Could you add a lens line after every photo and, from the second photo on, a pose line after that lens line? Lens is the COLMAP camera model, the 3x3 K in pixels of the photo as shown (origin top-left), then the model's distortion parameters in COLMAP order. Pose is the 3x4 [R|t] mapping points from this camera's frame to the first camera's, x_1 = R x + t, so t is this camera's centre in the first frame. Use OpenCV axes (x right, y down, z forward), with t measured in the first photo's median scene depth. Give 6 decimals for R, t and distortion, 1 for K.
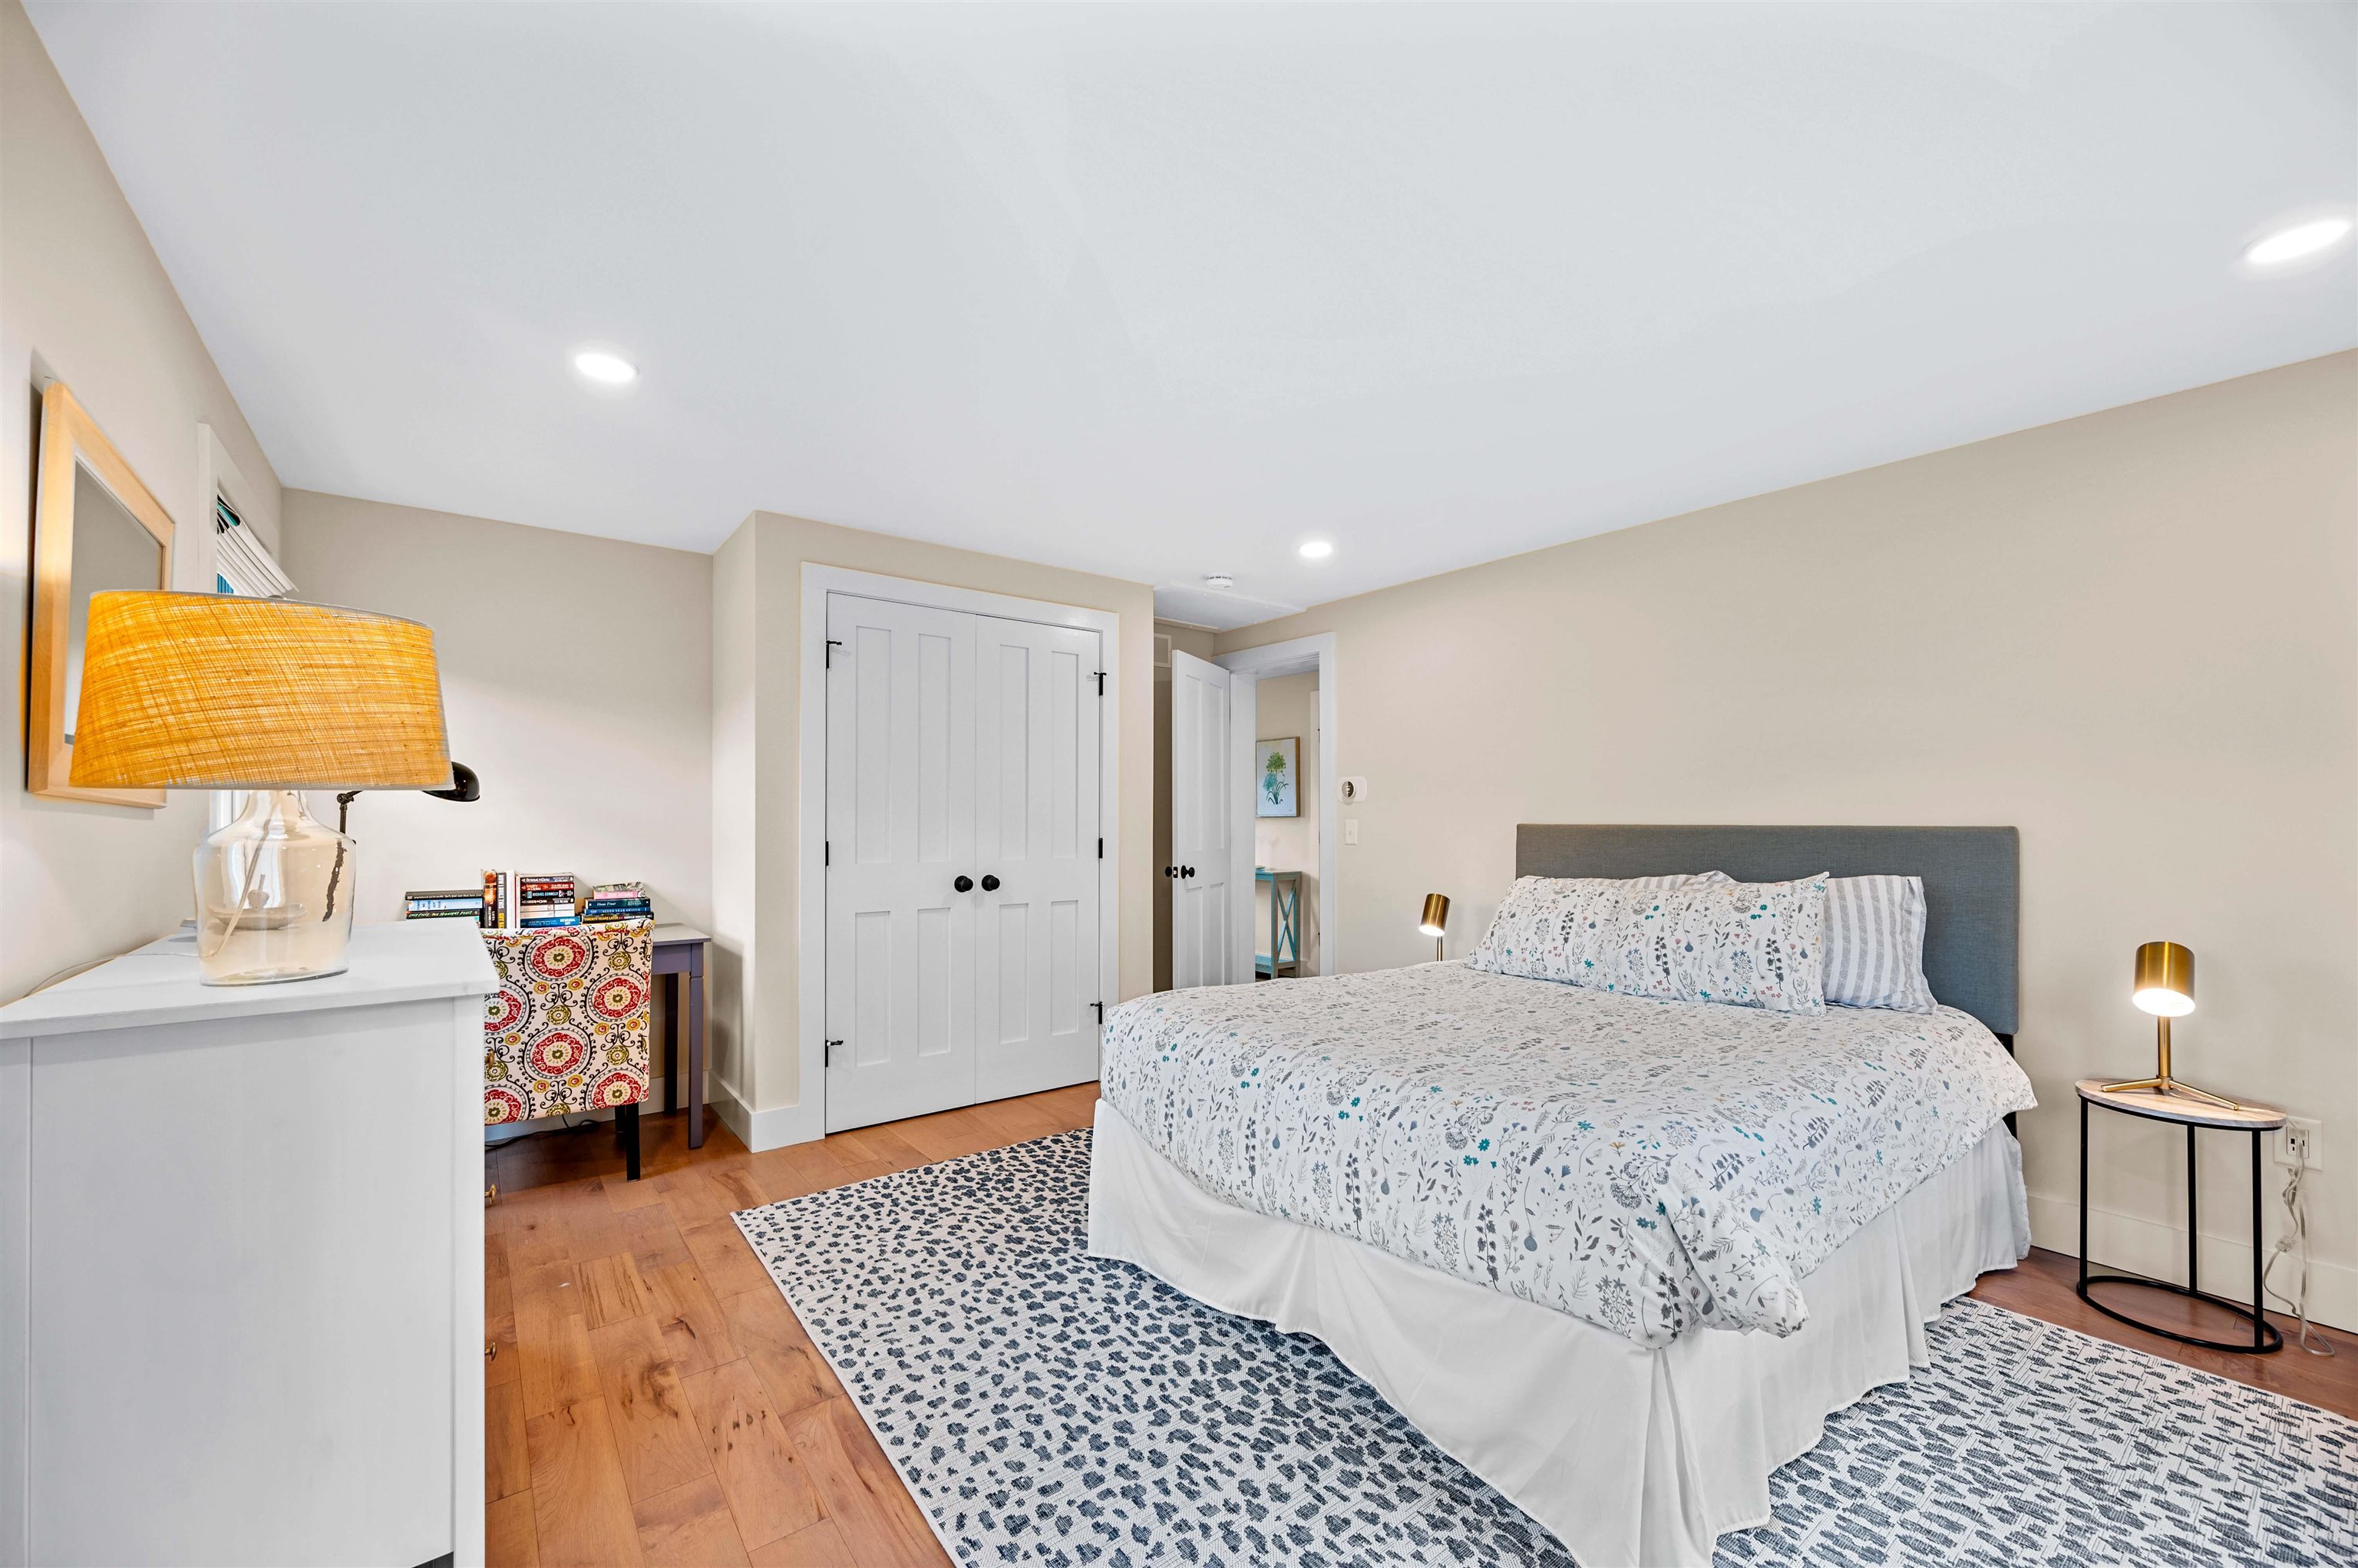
lens RADIAL K [[939.1, 0, 1170.9], [0, 939.1, 803.6], [0, 0, 1]] dist [0.000618, 0.000521]
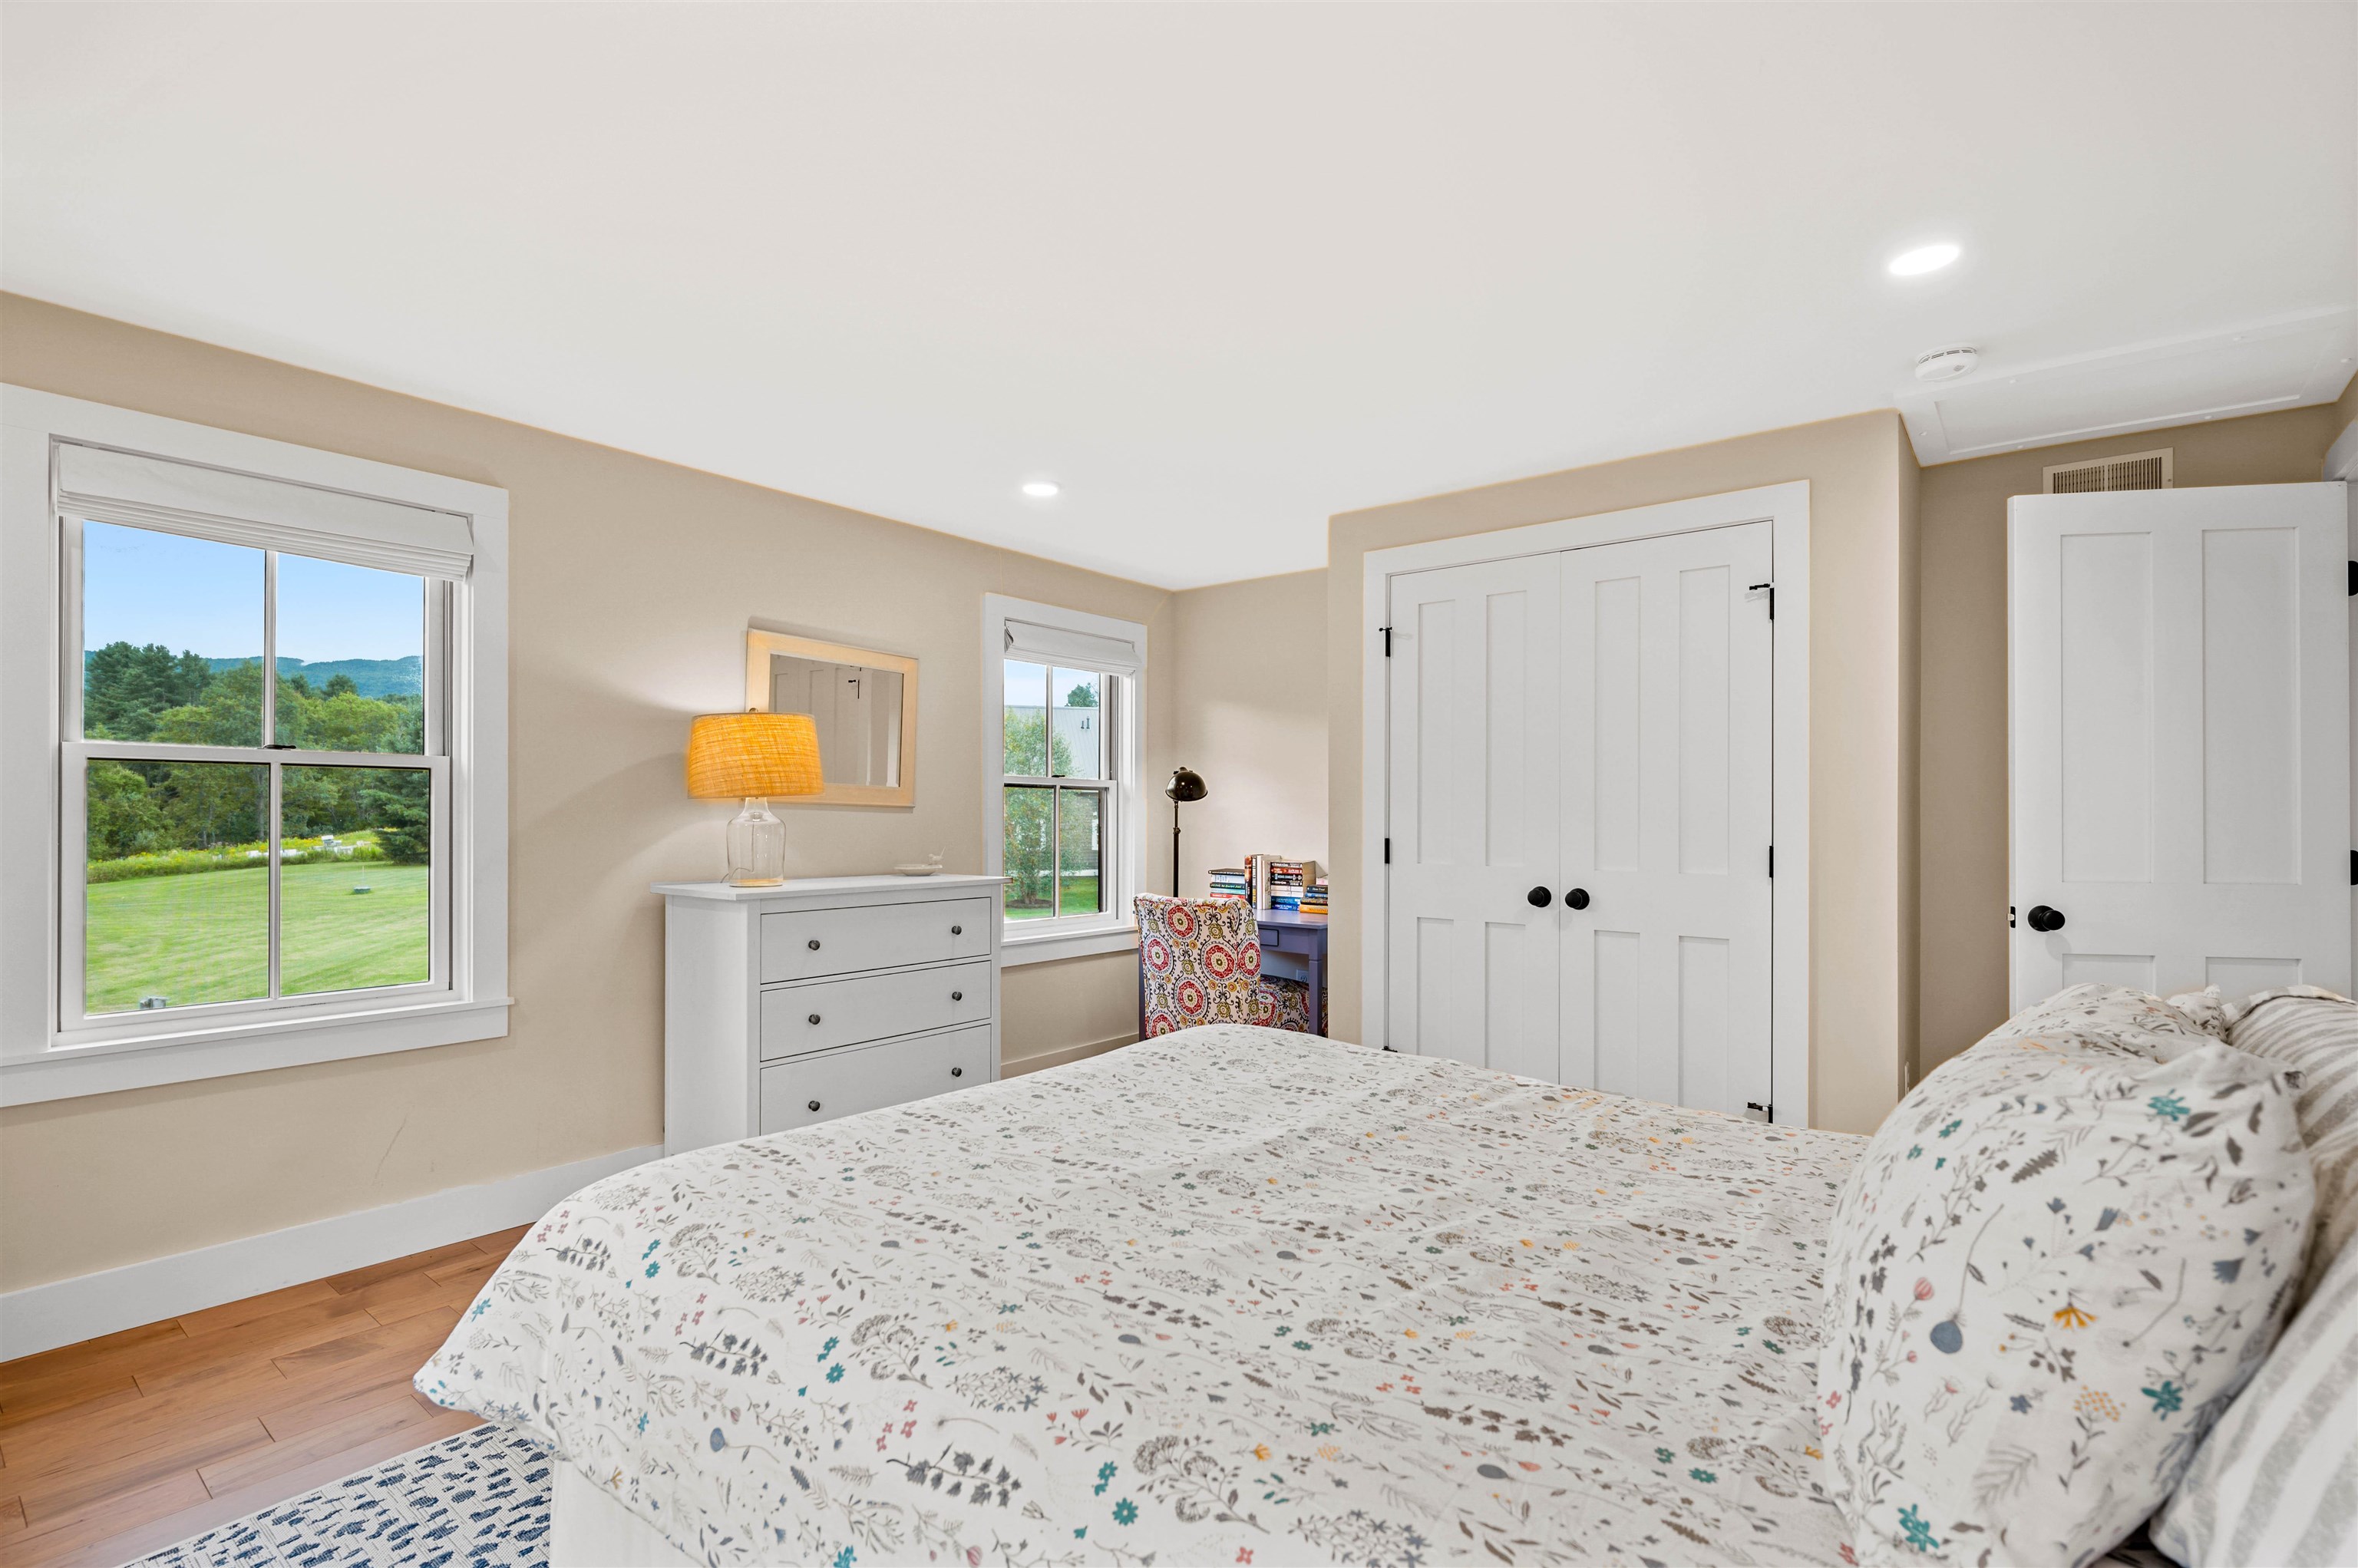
lens RADIAL K [[1092.0, 0, 1170.4], [0, 1092.0, 795.0], [0, 0, 1]] dist [-0.000467, -0.000070]
pose [[0.231479, -0.017831, -0.972676, 0.738887], [0.011563, 0.999812, -0.015577, 0.012115], [0.972771, -0.007641, 0.231642, 0.585999]]
